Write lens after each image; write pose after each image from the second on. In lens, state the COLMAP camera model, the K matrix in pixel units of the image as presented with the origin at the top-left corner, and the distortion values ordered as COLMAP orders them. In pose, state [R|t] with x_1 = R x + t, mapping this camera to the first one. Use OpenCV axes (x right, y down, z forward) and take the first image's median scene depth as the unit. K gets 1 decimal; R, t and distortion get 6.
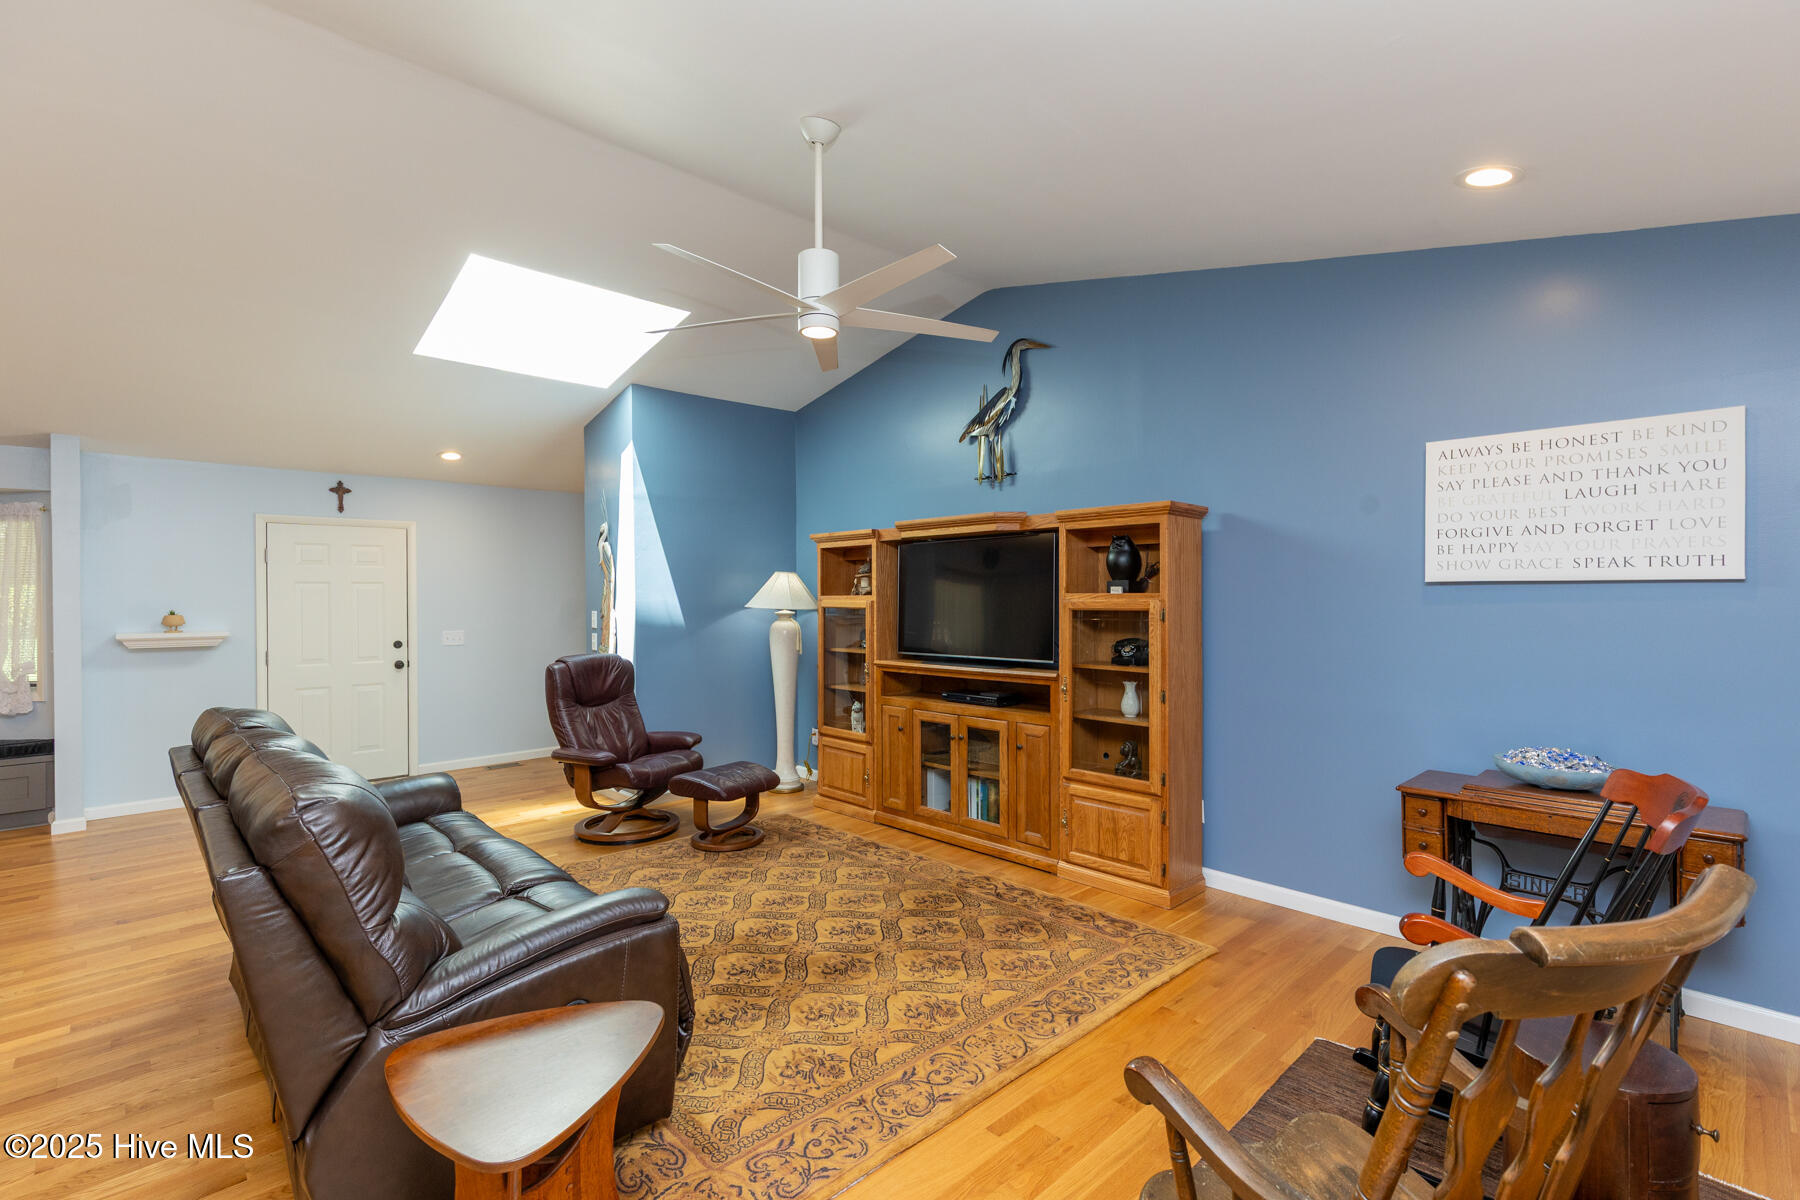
lens RADIAL K [[814.9, 0, 899.2], [0, 814.9, 598.9], [0, 0, 1]] dist [0.001375, 0.000223]
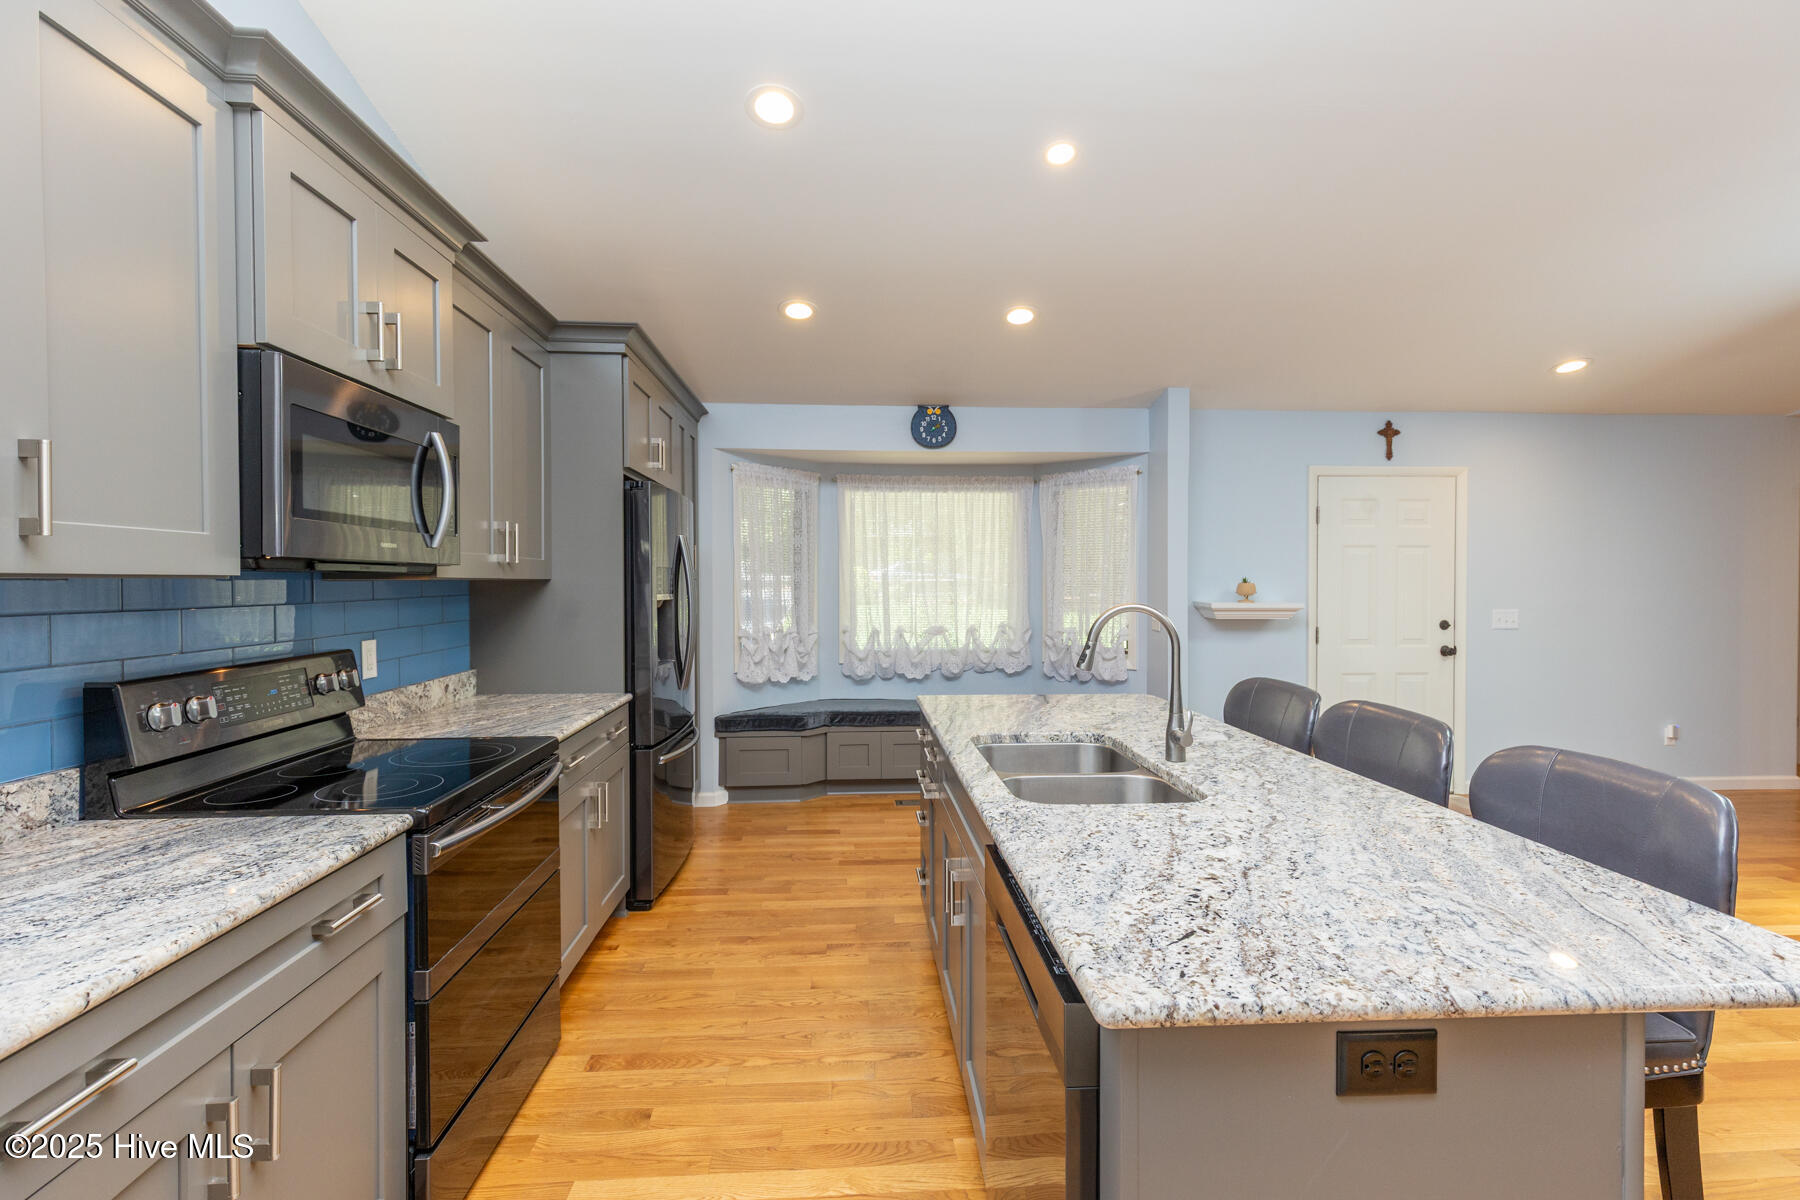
lens RADIAL K [[814.9, 0, 902.9], [0, 814.9, 593.5], [0, 0, 1]] dist [0.001375, 0.000223]
pose [[0.765318, 0.012007, -0.643541, -0.531618], [-0.005786, 0.999914, 0.011775, 0.020274], [0.643627, -0.005288, 0.765321, 0.067963]]
